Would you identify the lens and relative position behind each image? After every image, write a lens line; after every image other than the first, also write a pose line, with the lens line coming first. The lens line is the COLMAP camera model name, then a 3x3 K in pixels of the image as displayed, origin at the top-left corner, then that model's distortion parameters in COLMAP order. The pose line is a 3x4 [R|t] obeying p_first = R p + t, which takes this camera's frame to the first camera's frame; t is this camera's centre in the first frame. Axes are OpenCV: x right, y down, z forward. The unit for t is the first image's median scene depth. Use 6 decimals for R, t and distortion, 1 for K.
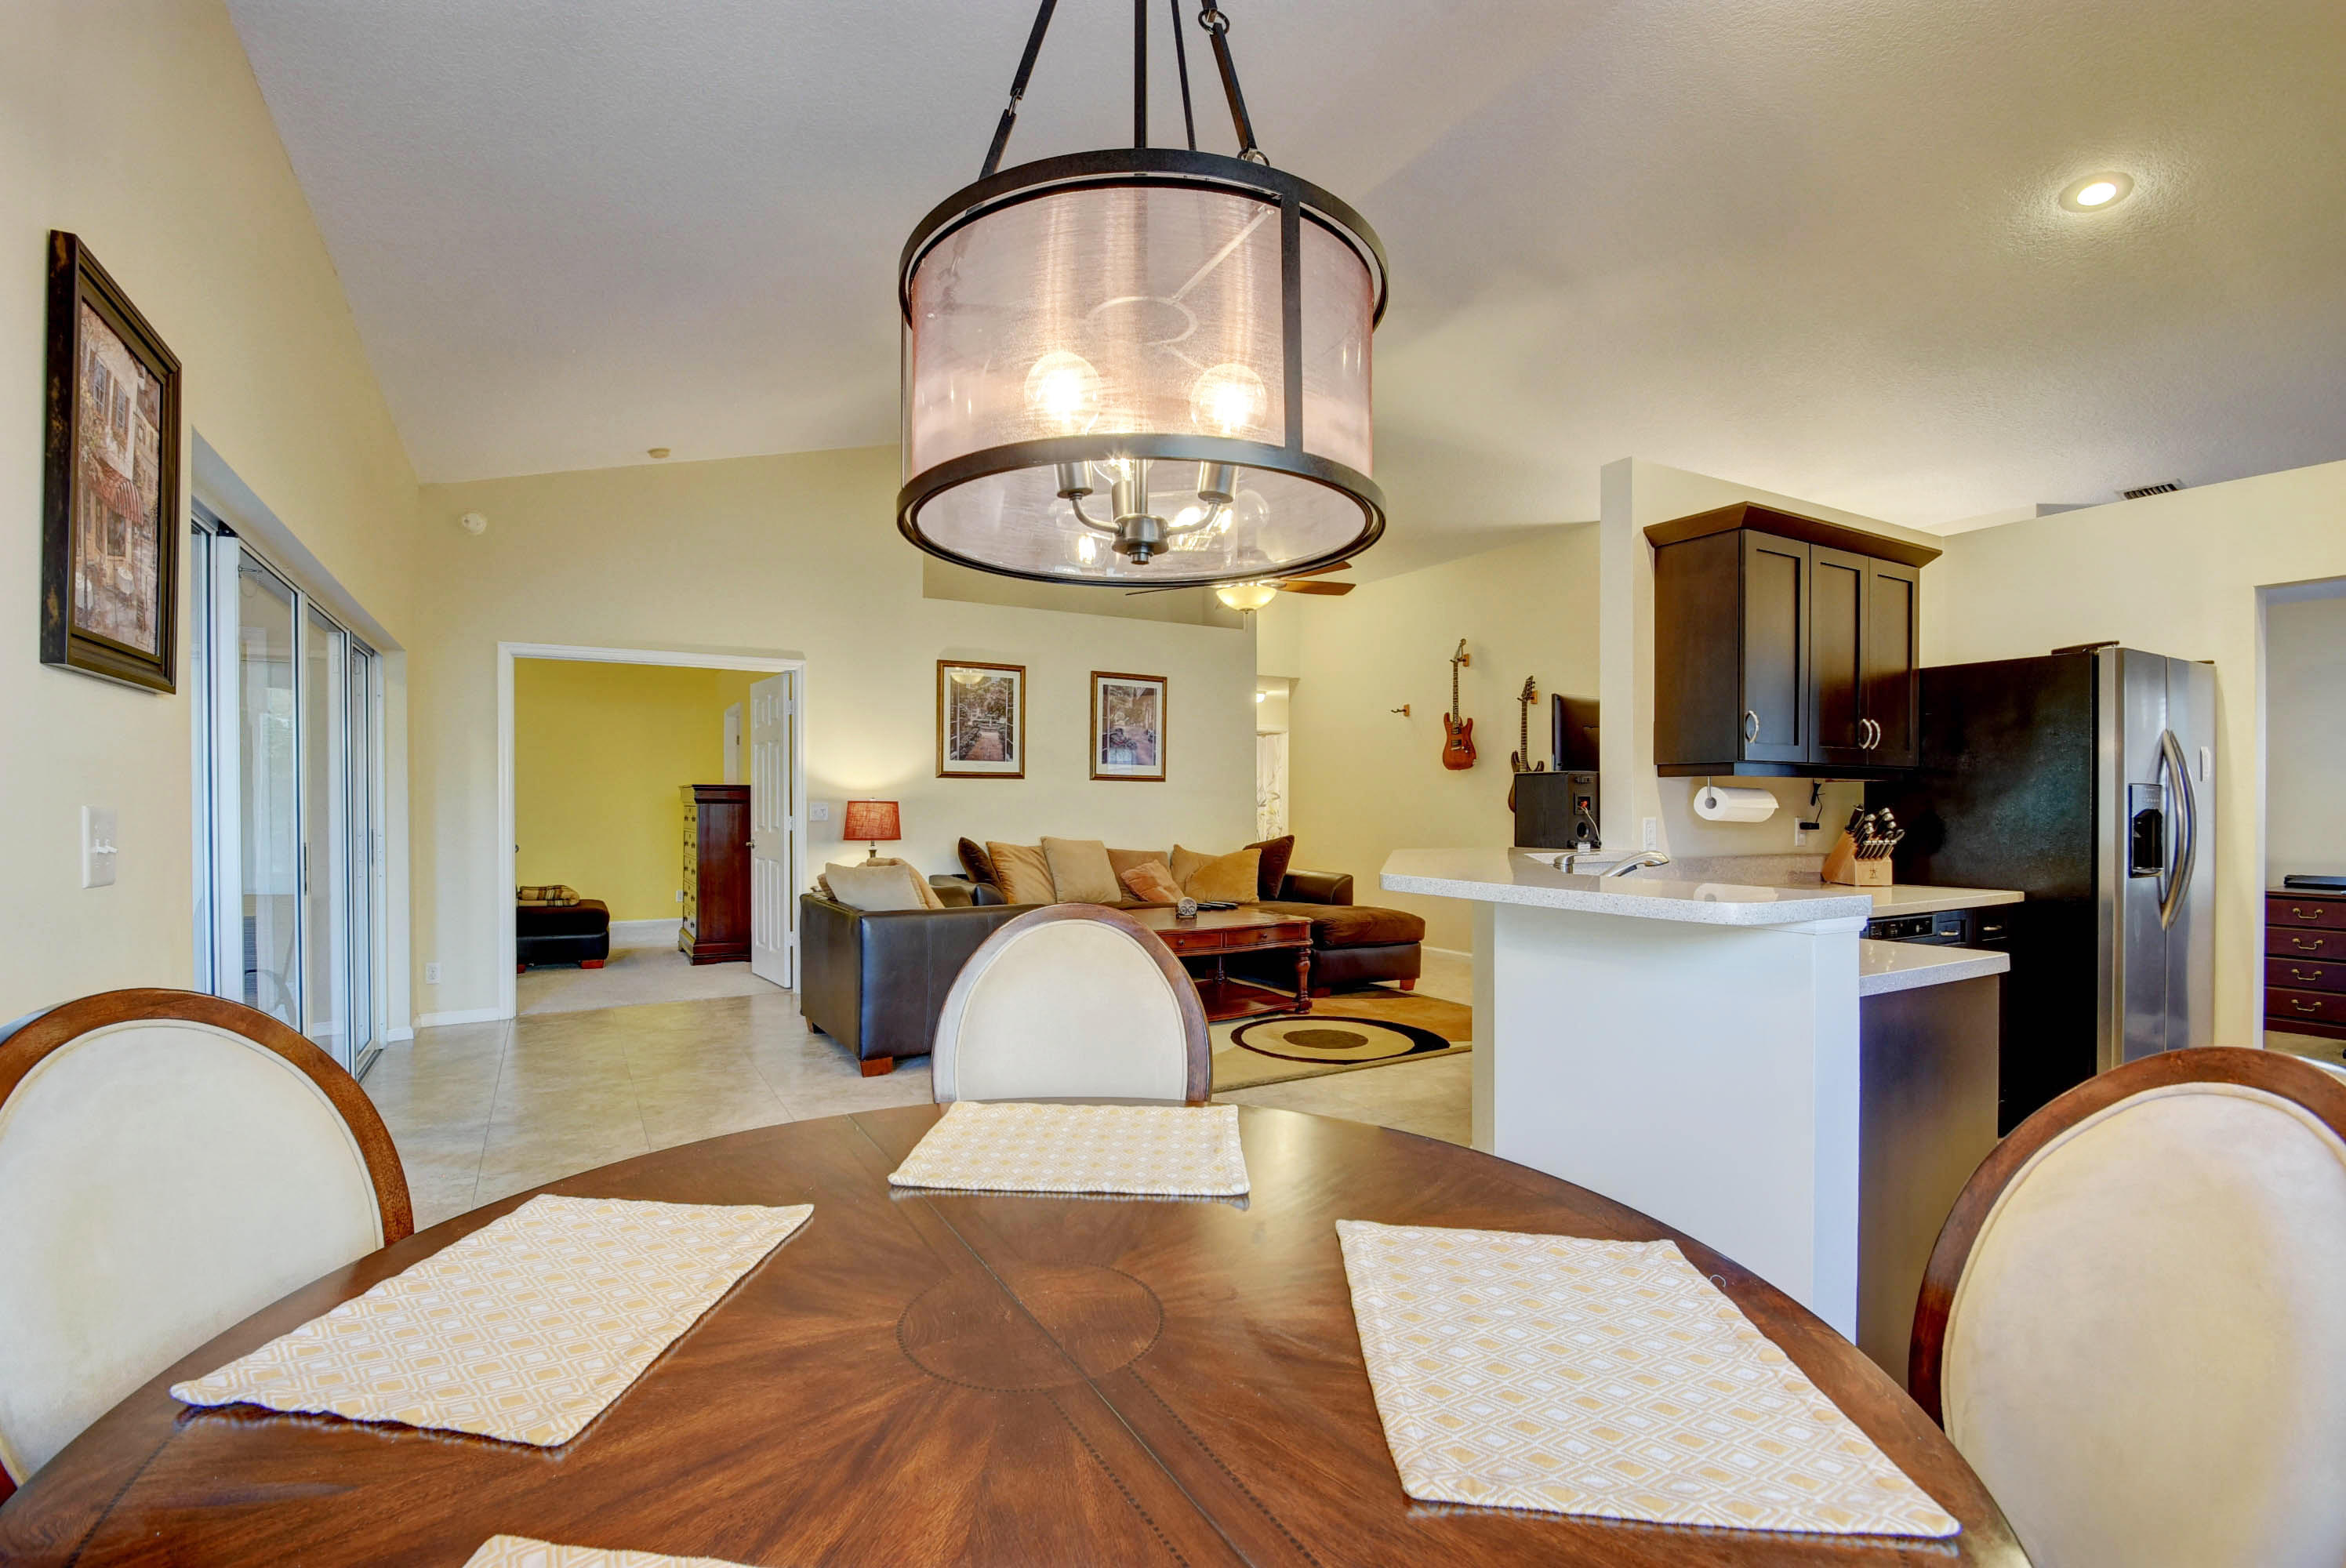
lens RADIAL K [[1022.3, 0, 1128.6], [0, 1022.3, 800.7], [0, 0, 1]] dist [0.001359, -0.010092]
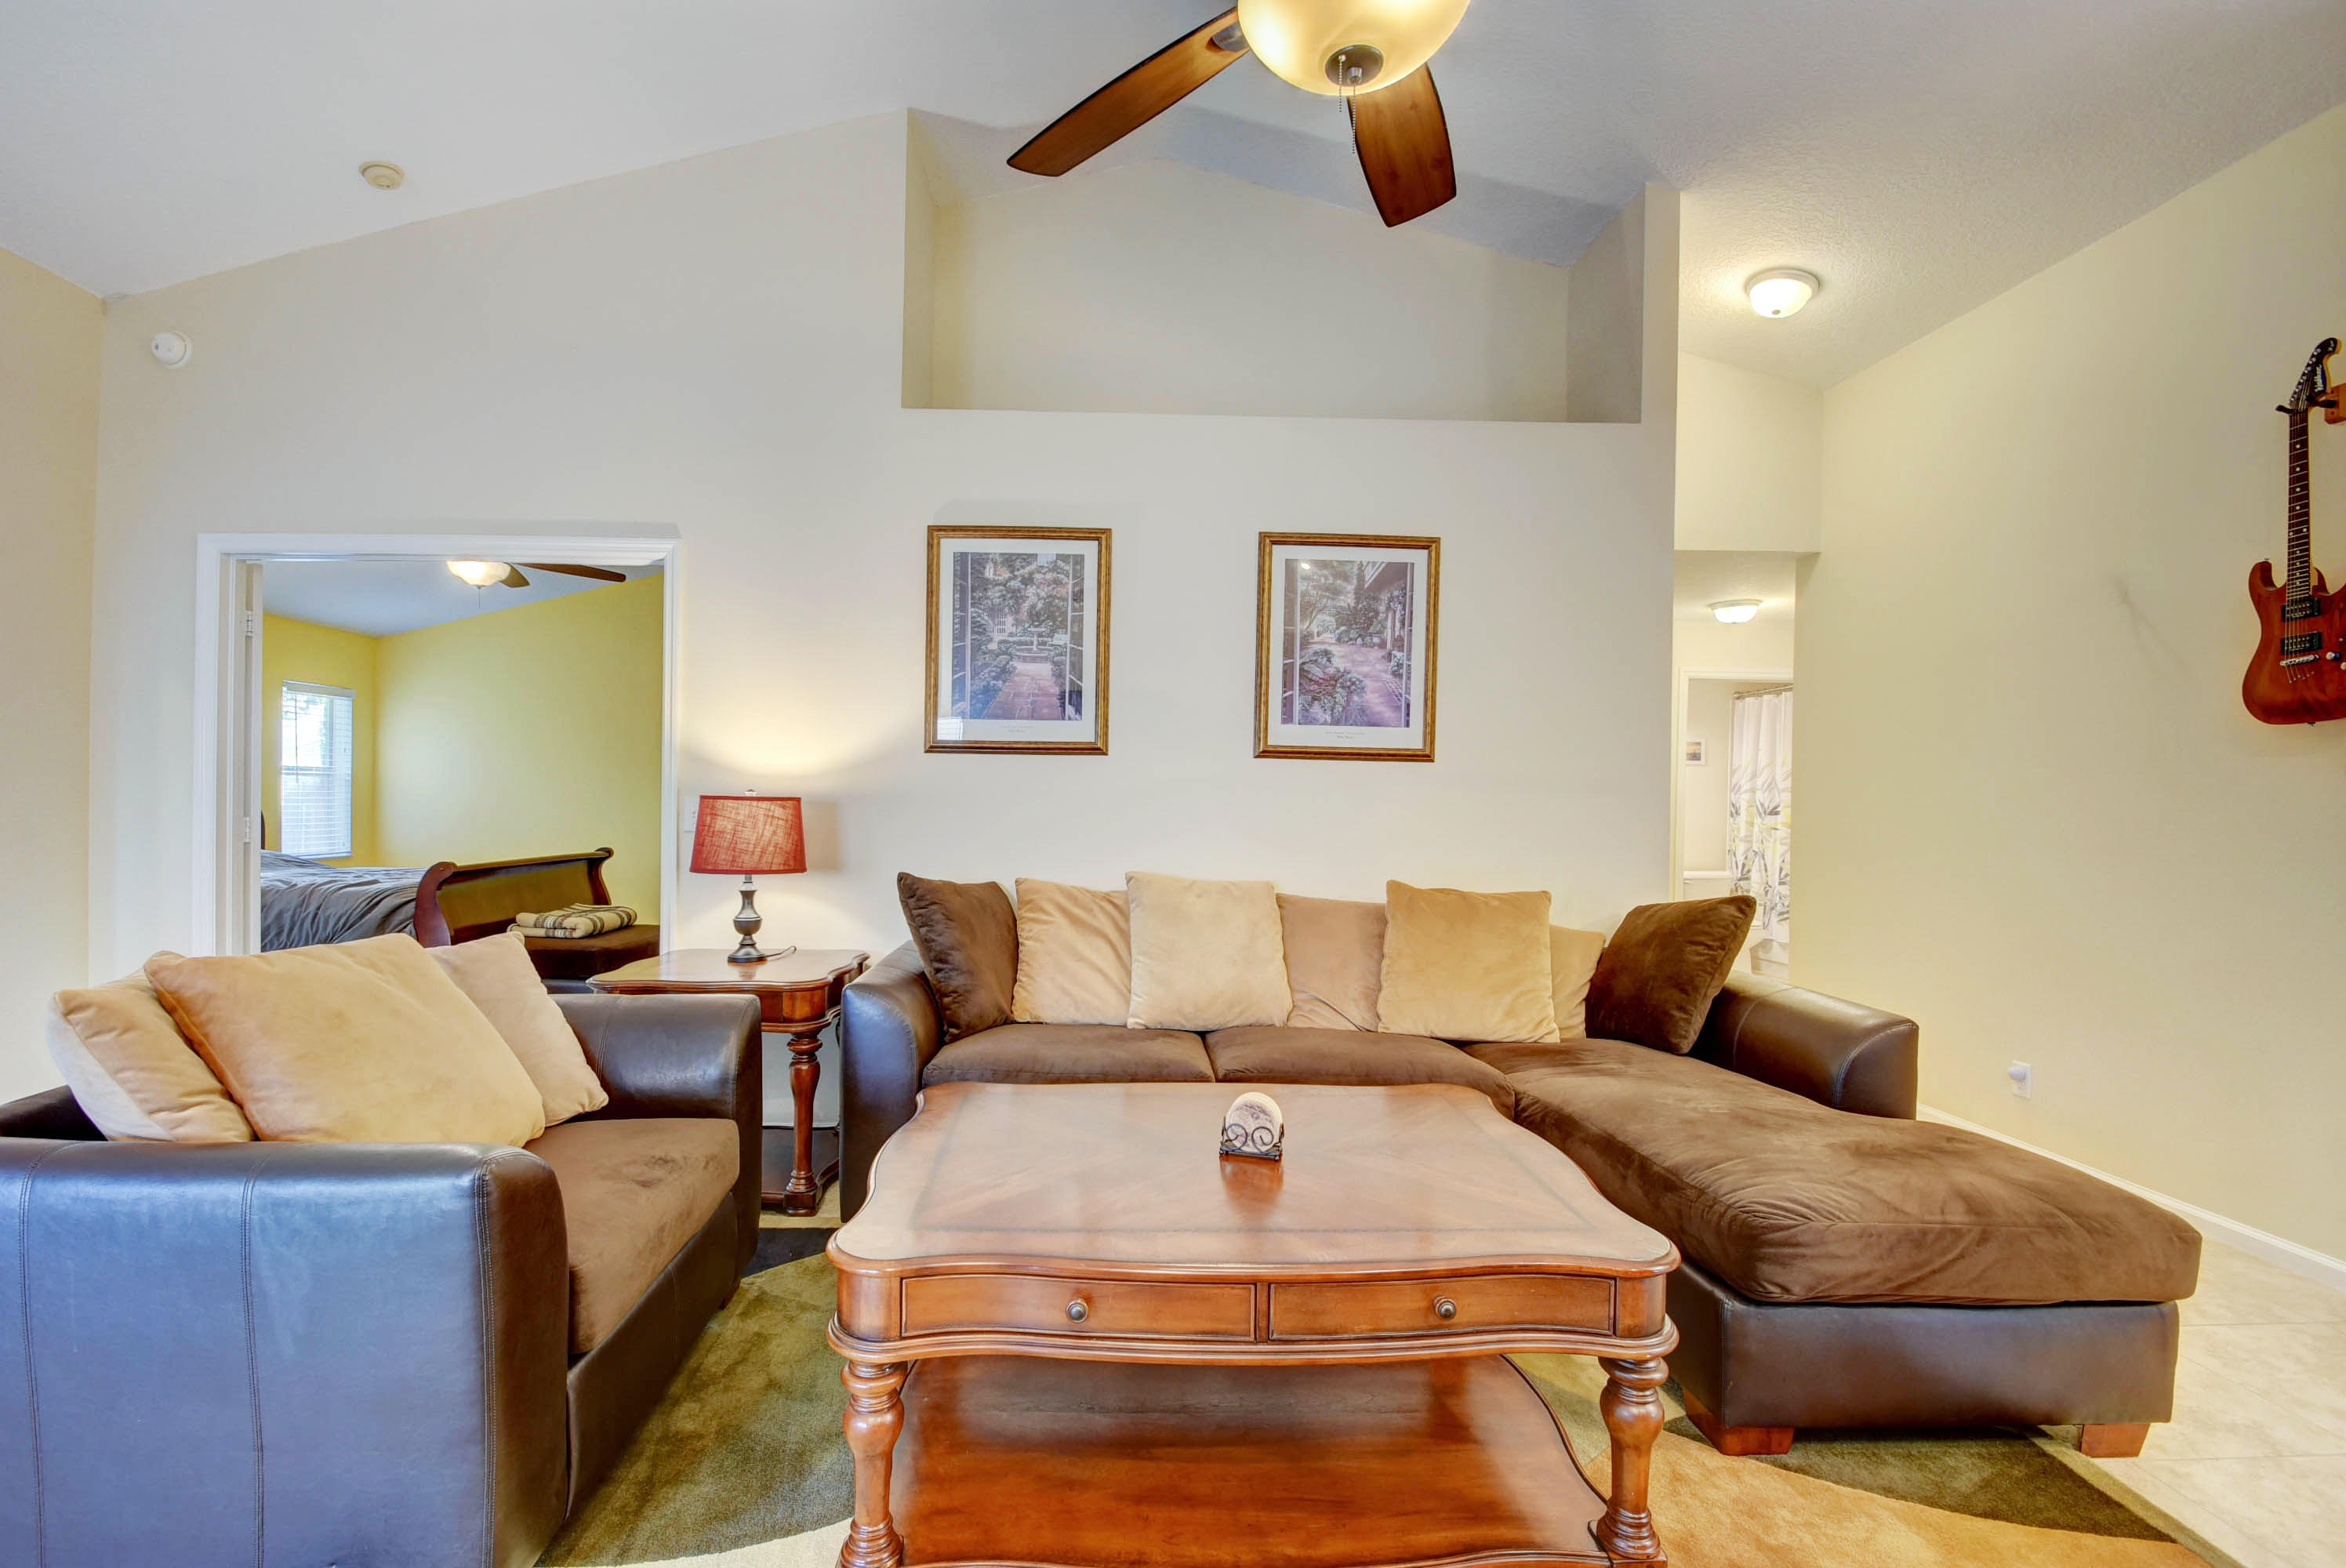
lens RADIAL K [[1022.3, 0, 1128.6], [0, 1022.3, 800.7], [0, 0, 1]] dist [0.001359, -0.010092]
pose [[0.885133, 0.011764, -0.465189, 0.141606], [-0.012740, 0.999918, 0.001046, 0.000395], [0.465163, 0.005001, 0.885211, 0.566552]]
